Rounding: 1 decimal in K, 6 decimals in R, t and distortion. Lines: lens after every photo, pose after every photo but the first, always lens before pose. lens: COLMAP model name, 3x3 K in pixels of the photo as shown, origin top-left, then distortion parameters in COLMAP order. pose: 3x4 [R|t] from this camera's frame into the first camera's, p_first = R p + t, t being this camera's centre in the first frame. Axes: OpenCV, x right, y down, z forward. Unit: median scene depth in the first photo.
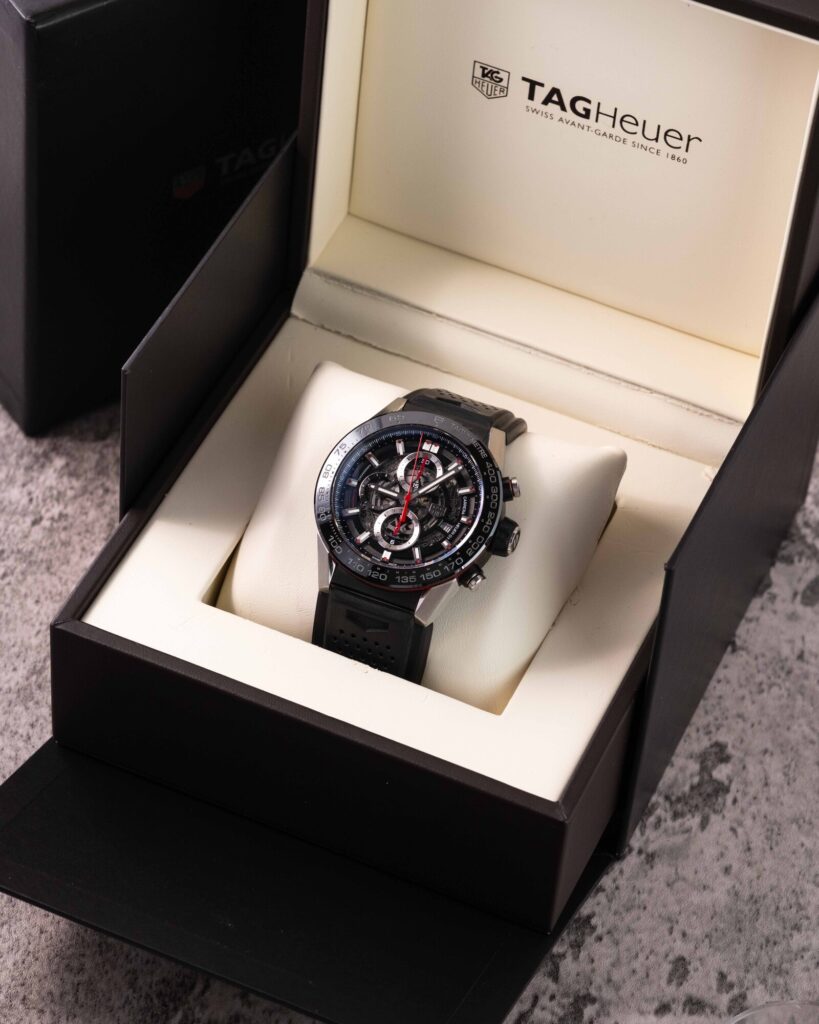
lens RADIAL K [[4822.8, 0, 410.0], [0, 4822.8, 512.2], [0, 0, 1]] dist [-0.202267, 0.000000]
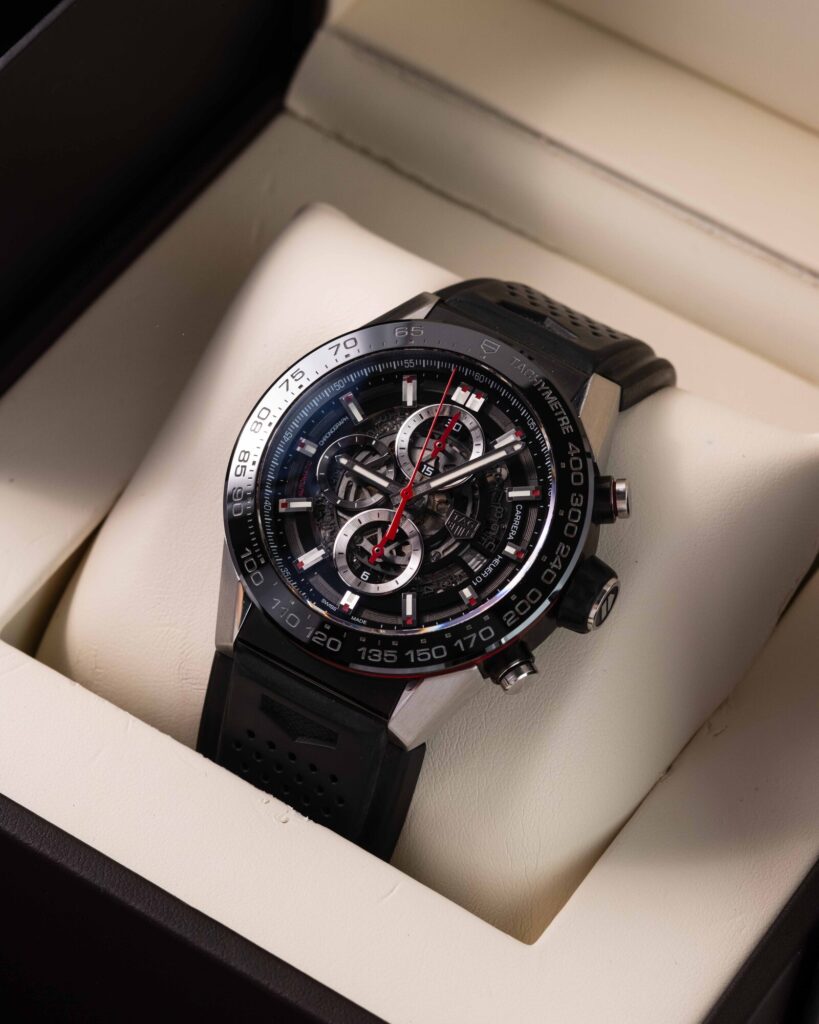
lens RADIAL K [[4822.8, 0, 406.7], [0, 4822.8, 509.9], [0, 0, 1]] dist [-0.202267, 0.000000]
pose [[0.988625, 0.127344, -0.080028, 0.040152], [-0.123878, 0.991189, 0.046896, -0.024900], [0.085295, -0.036449, 0.995689, 0.494549]]
